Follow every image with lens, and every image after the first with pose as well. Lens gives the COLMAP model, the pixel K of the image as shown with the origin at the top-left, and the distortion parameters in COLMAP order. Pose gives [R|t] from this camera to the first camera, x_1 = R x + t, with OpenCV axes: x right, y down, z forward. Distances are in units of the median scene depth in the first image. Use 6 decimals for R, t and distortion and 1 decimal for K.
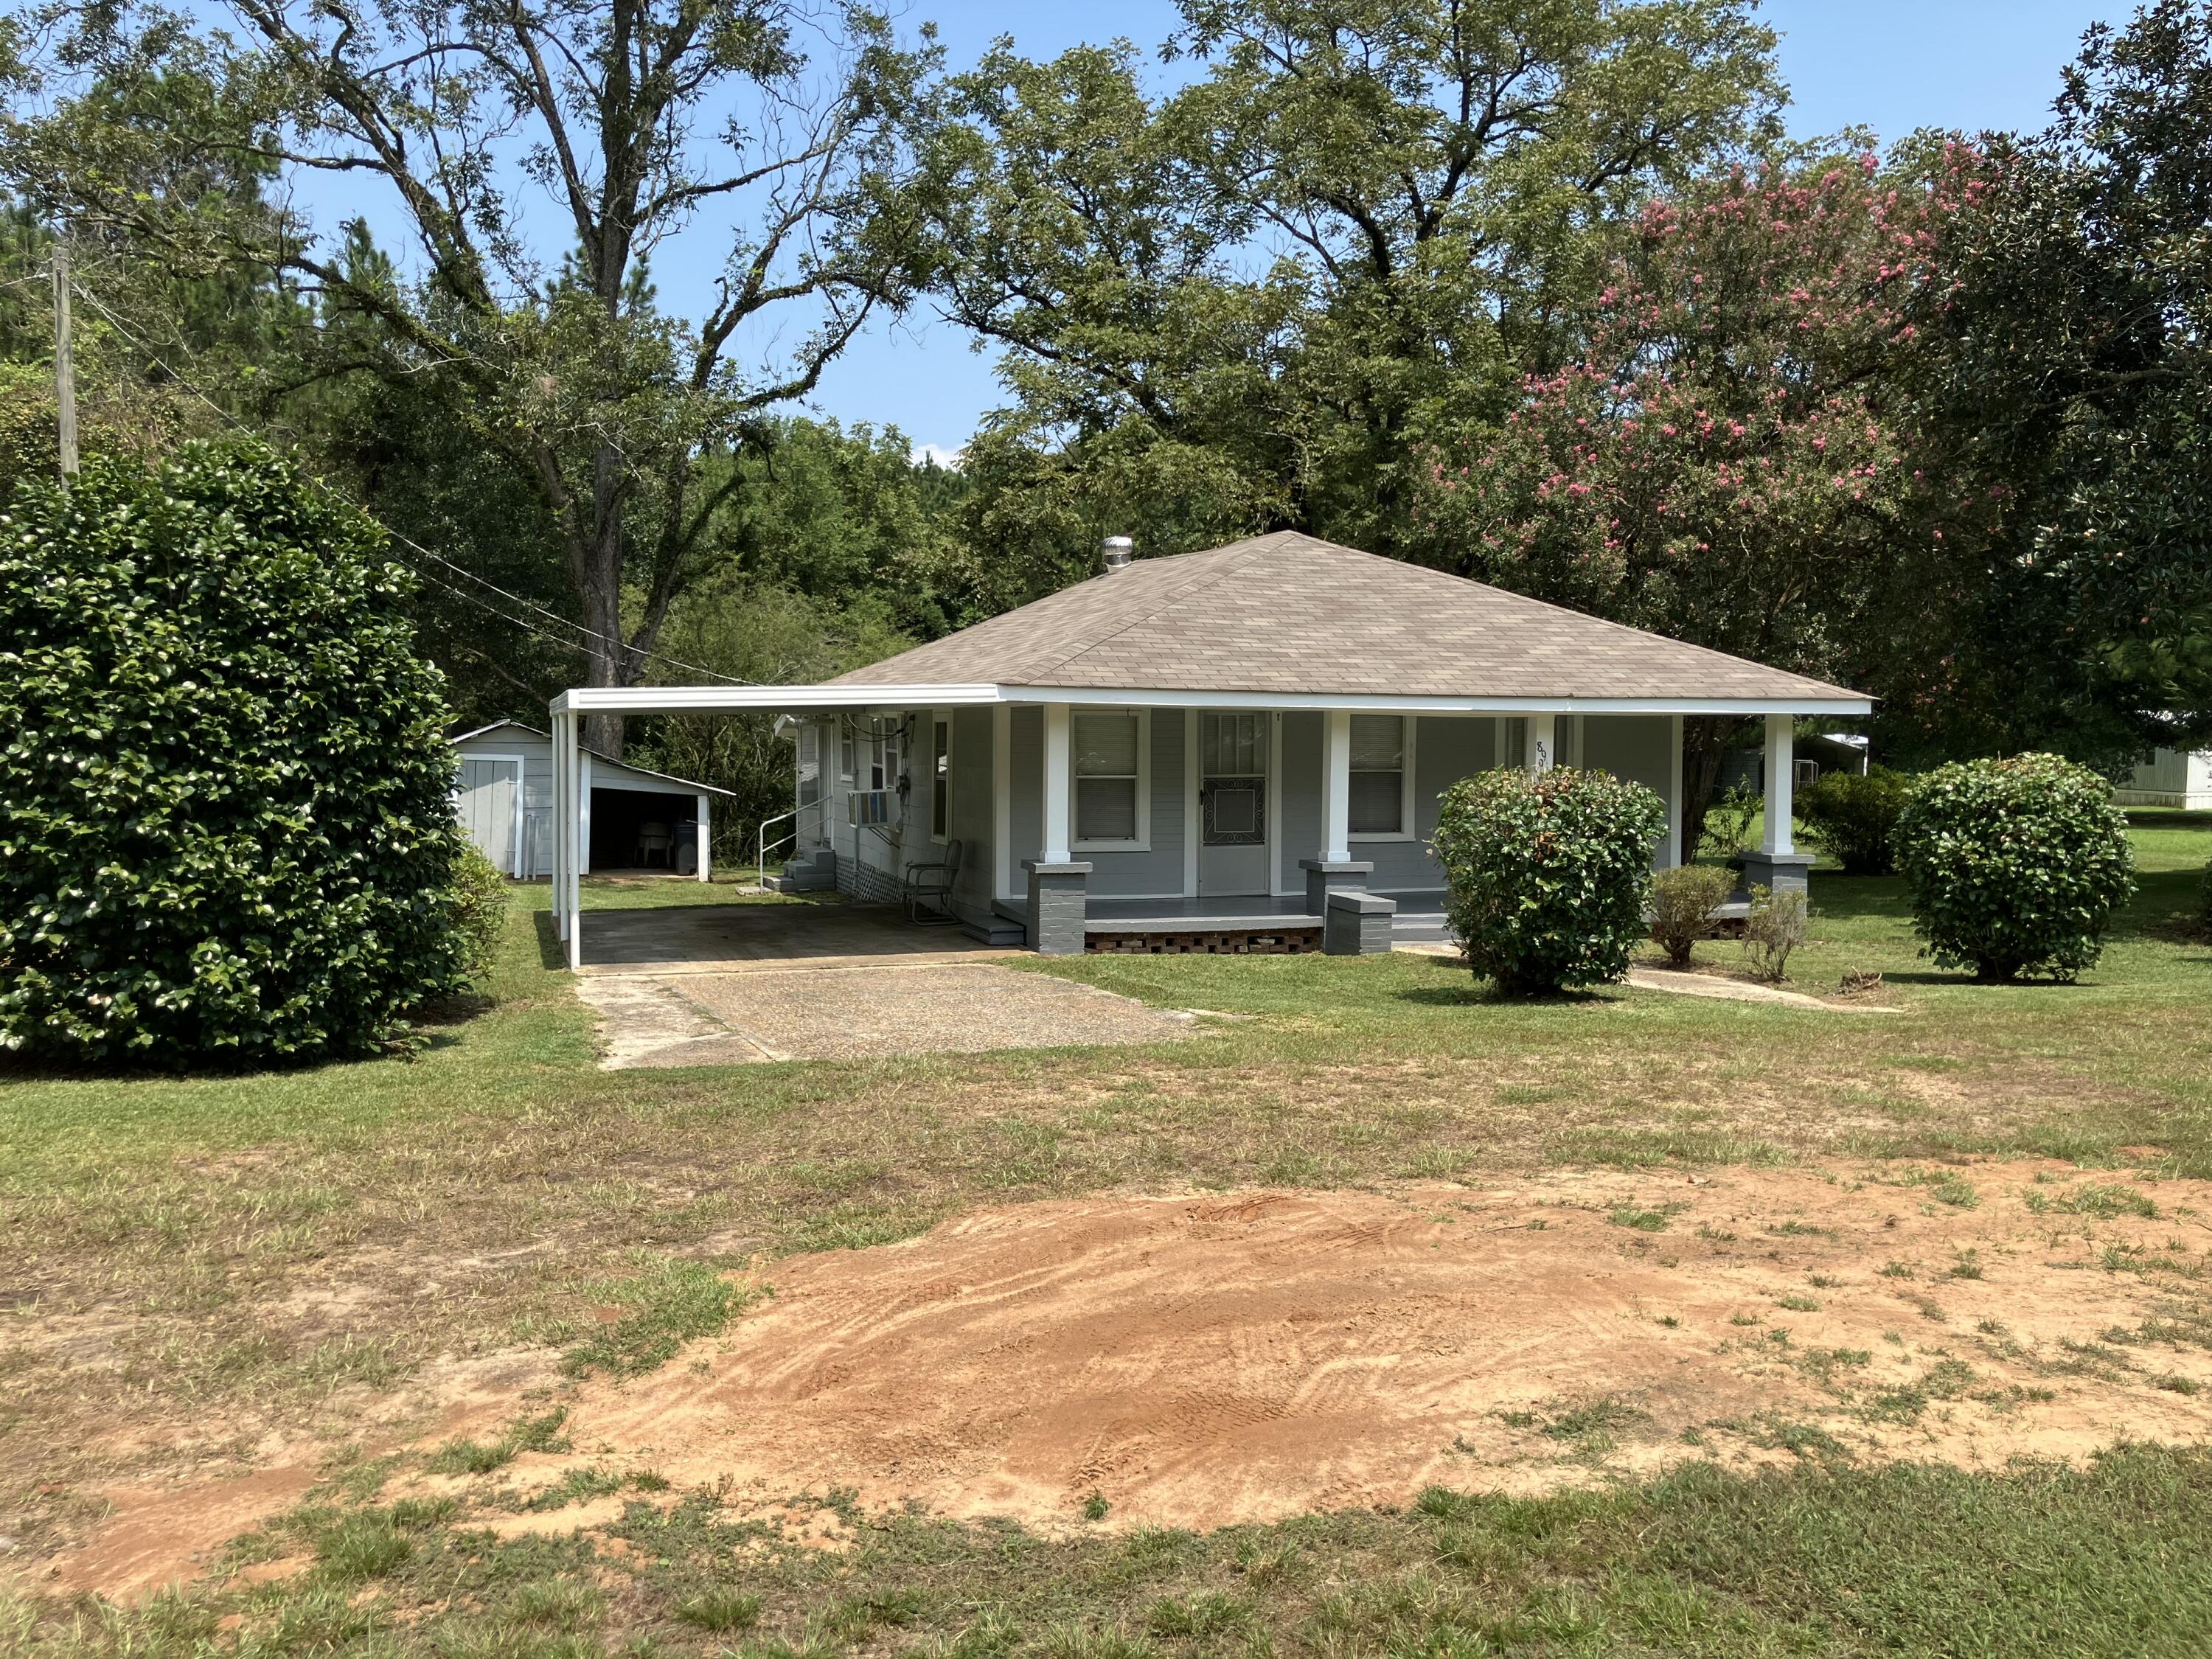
lens RADIAL K [[1808.9, 0, 1106.0], [0, 1808.9, 829.5], [0, 0, 1]] dist [-0.003258, -0.000023]
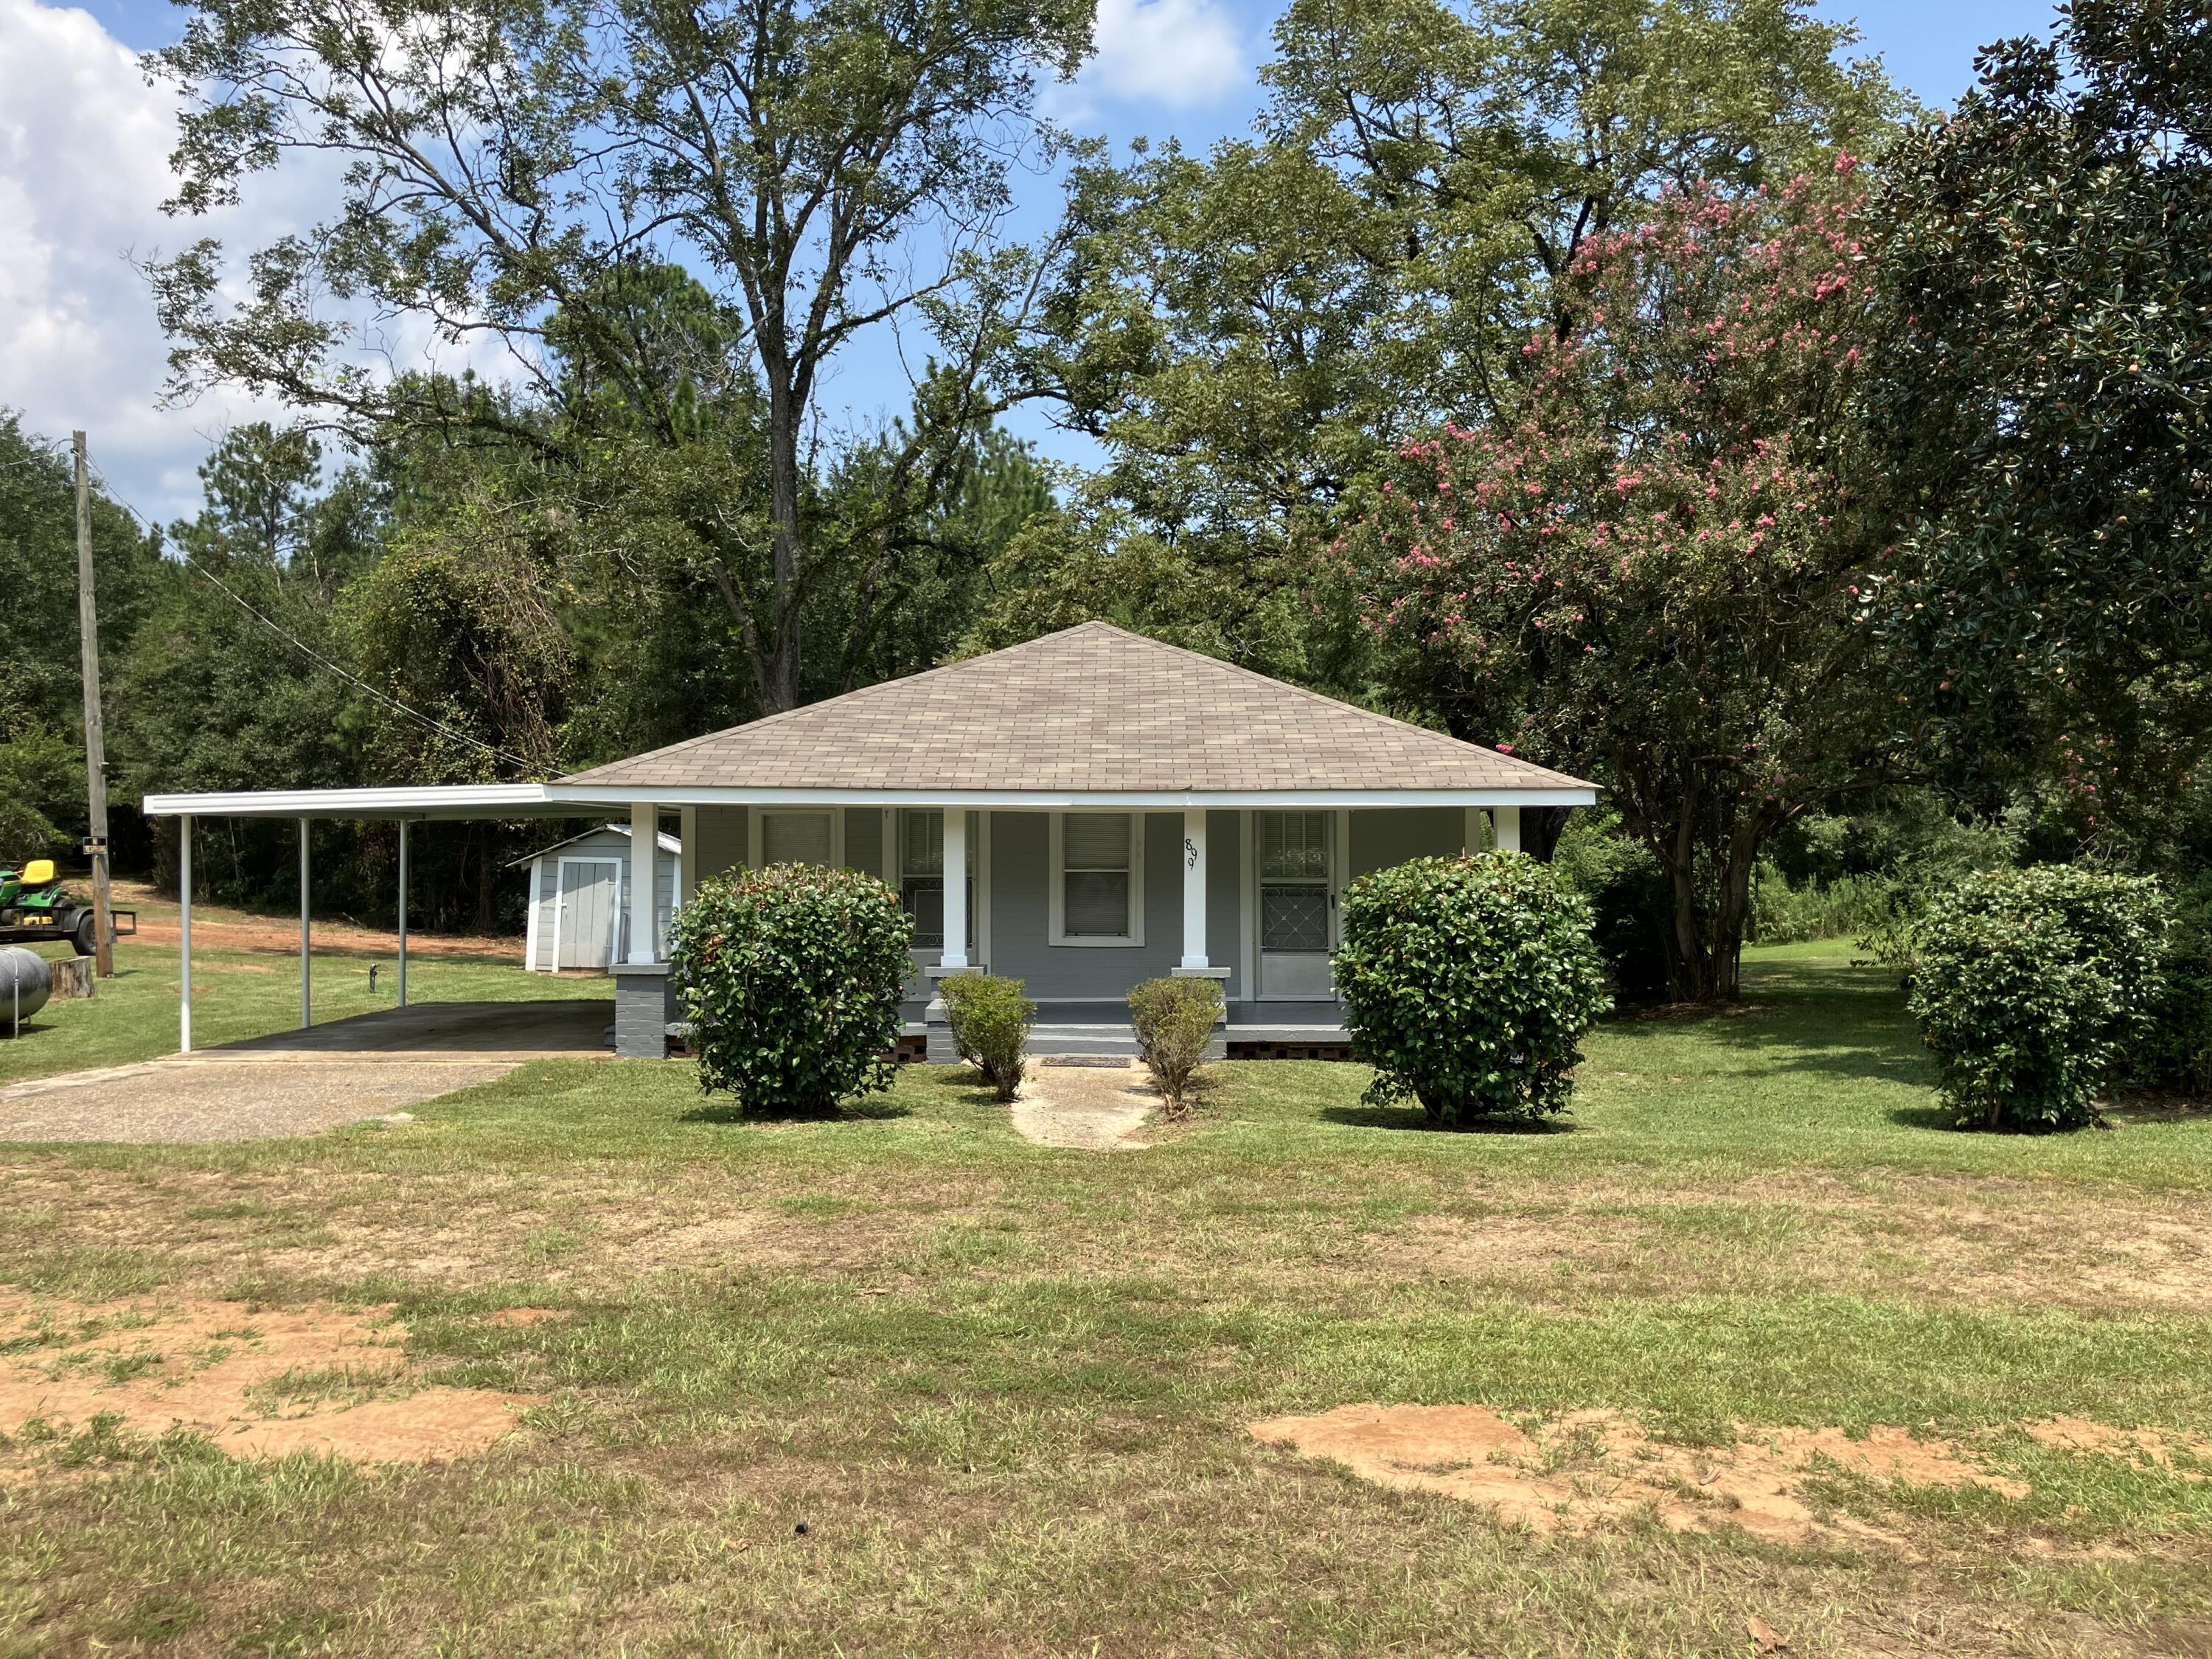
lens RADIAL K [[1794.2, 0, 1105.9], [0, 1794.2, 852.3], [0, 0, 1]] dist [0.032094, 0.000865]
pose [[0.953244, -0.002025, -0.302196, 0.426555], [-0.011781, 0.998968, -0.043856, -0.001489], [0.301973, 0.045366, 0.952237, 0.112796]]
